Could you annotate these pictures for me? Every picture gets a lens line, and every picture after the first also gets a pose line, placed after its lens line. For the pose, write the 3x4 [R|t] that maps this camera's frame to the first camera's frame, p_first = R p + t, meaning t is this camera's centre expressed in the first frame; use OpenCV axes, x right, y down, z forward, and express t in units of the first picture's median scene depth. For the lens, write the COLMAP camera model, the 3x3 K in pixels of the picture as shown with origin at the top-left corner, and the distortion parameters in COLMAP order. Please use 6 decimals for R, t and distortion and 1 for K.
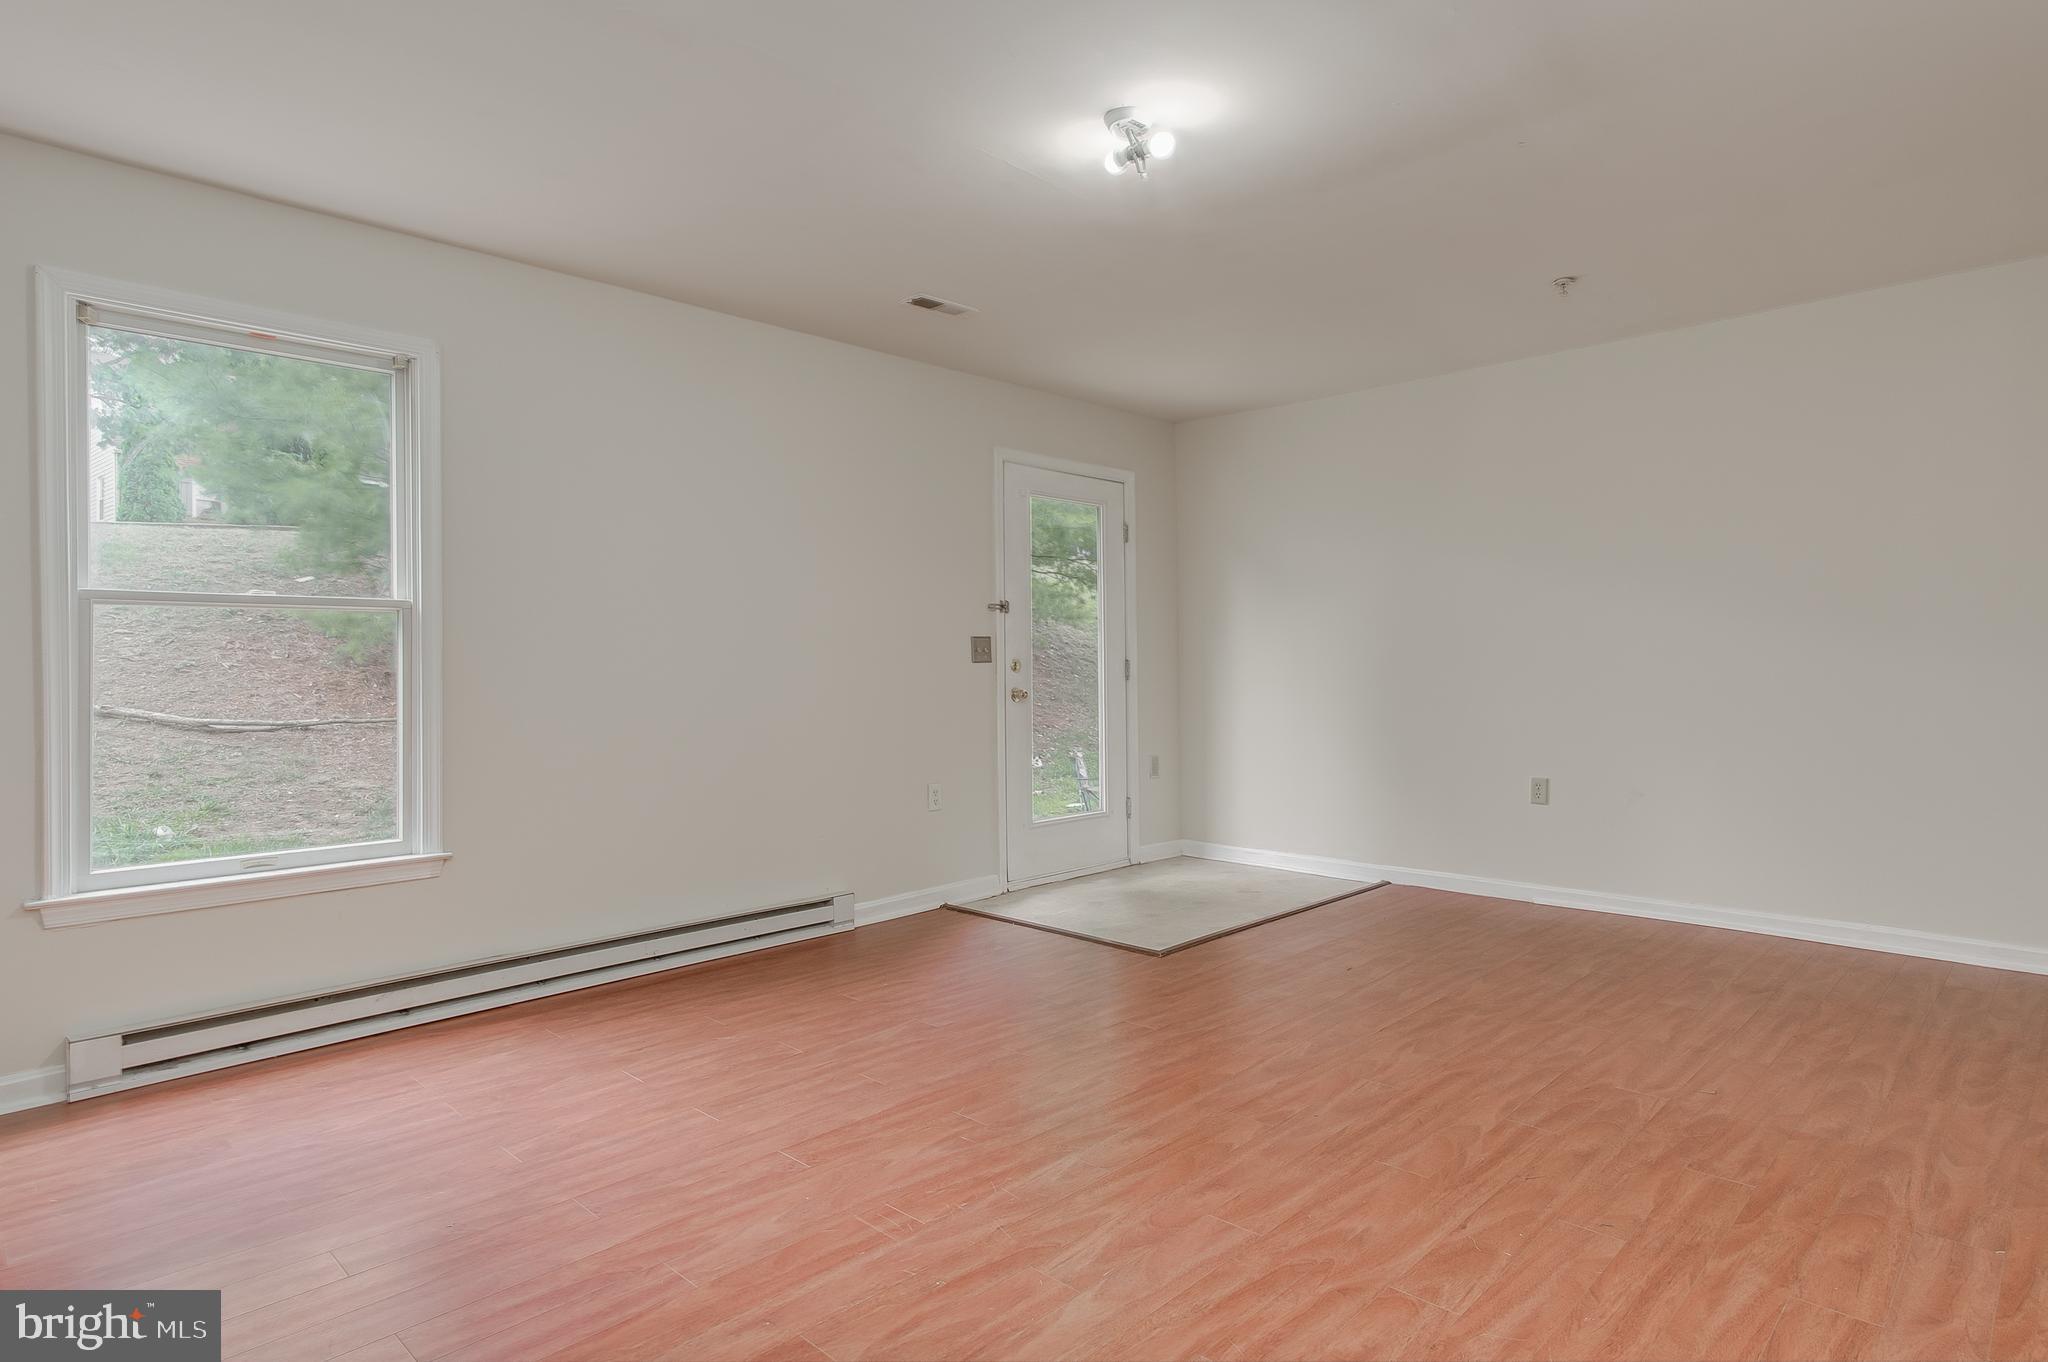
lens RADIAL K [[1117.2, 0, 1027.9], [0, 1117.2, 657.3], [0, 0, 1]] dist [0.007743, 0.001473]
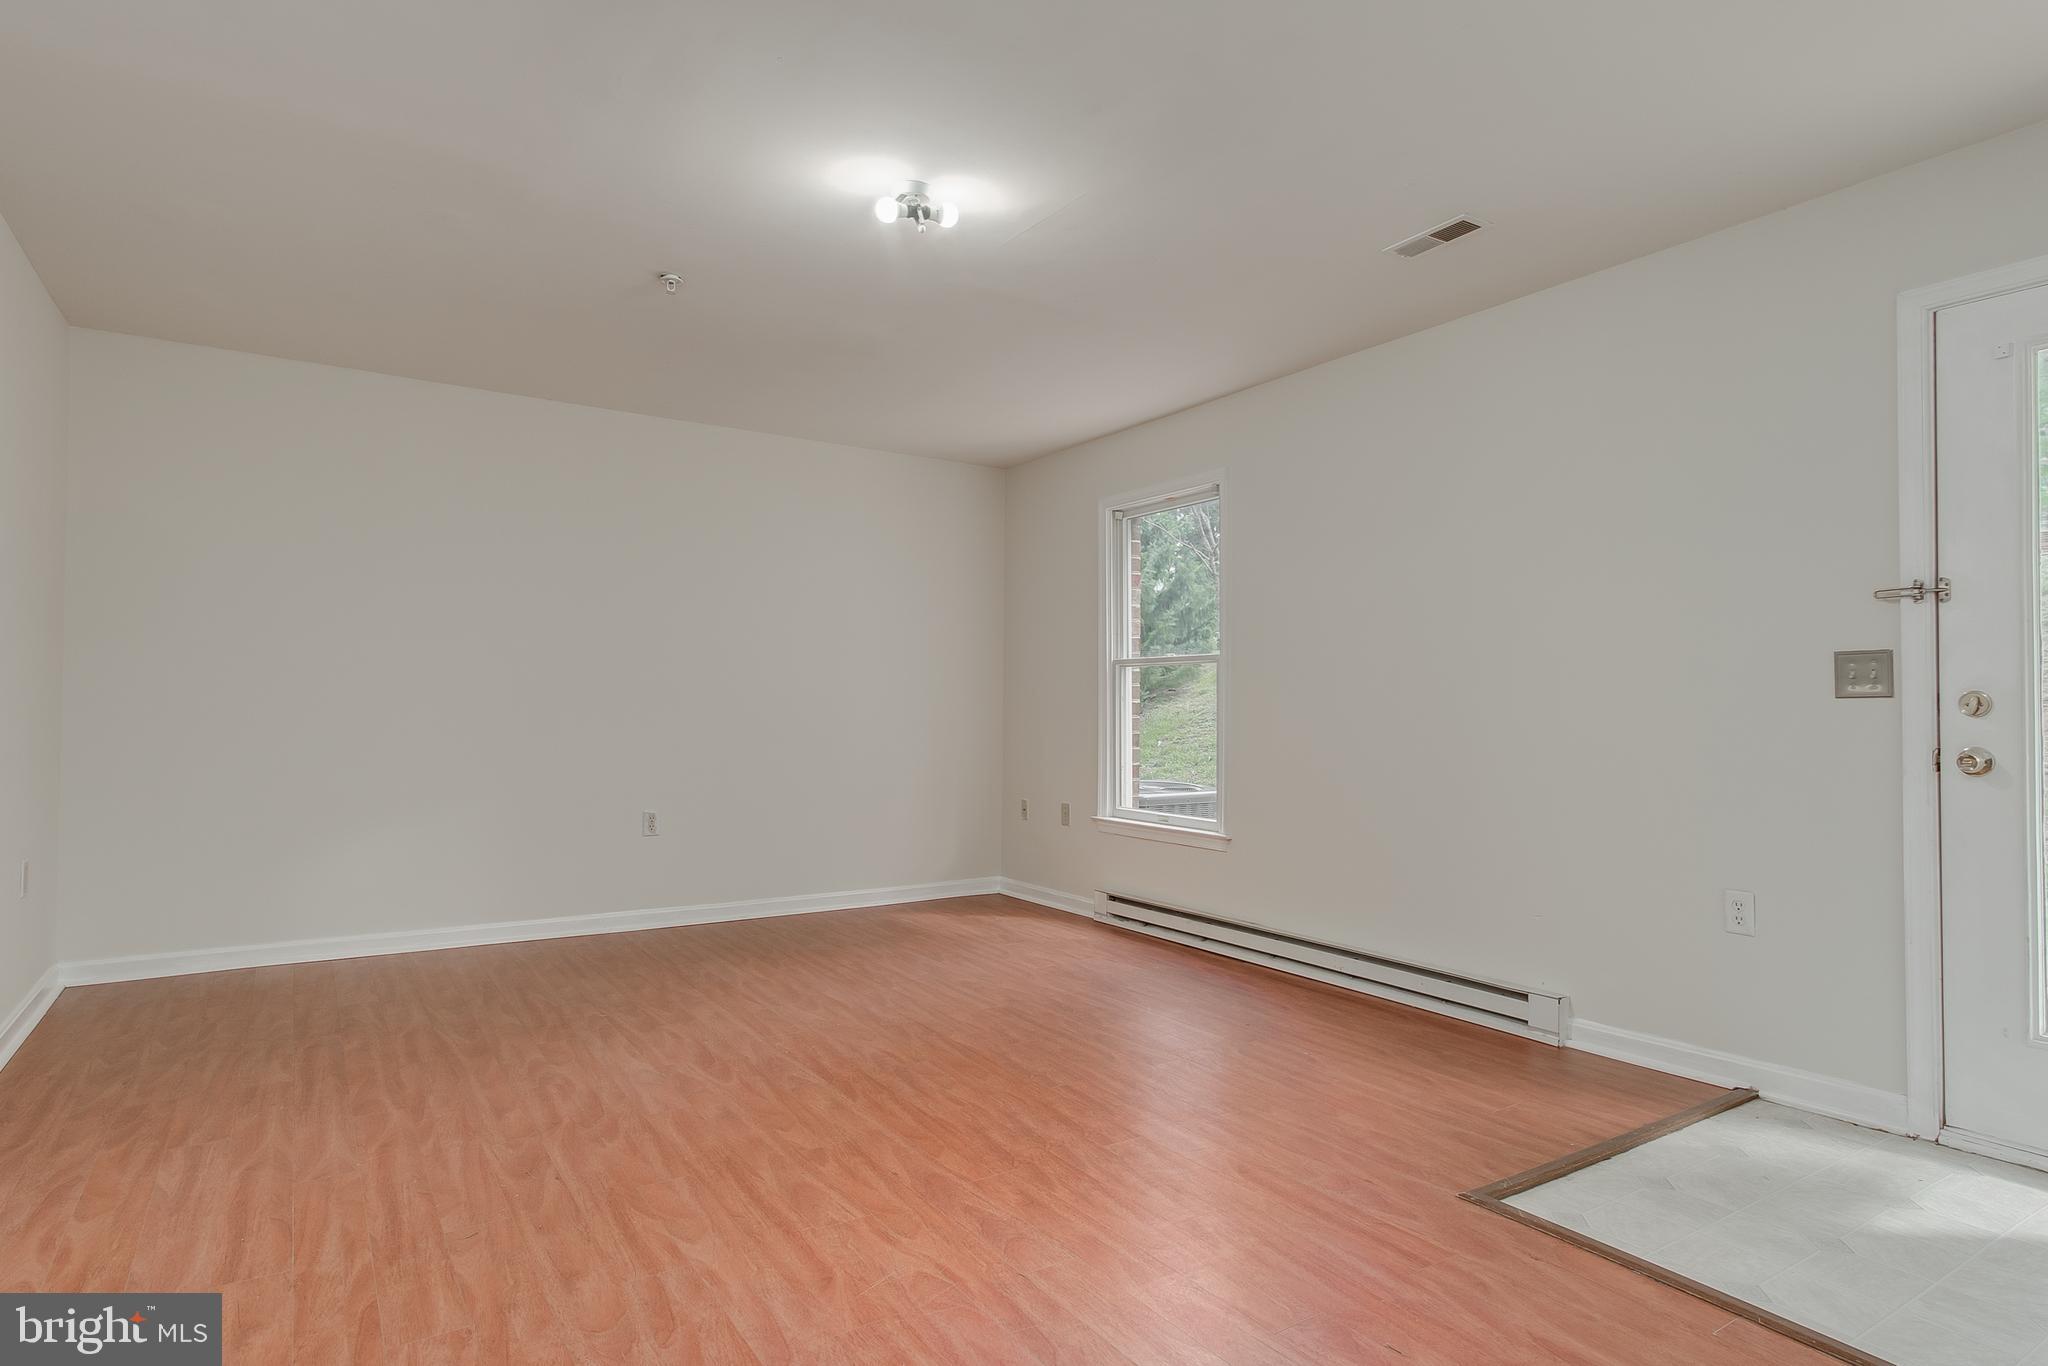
lens RADIAL K [[1094.7, 0, 1024.0], [0, 1094.7, 683.0], [0, 0, 1]] dist [0.003213, 0.000134]
pose [[-0.216086, -0.013103, -0.976286, 1.250271], [0.005747, 0.999876, -0.014692, 0.006775], [0.976357, -0.008786, -0.215984, 1.531525]]
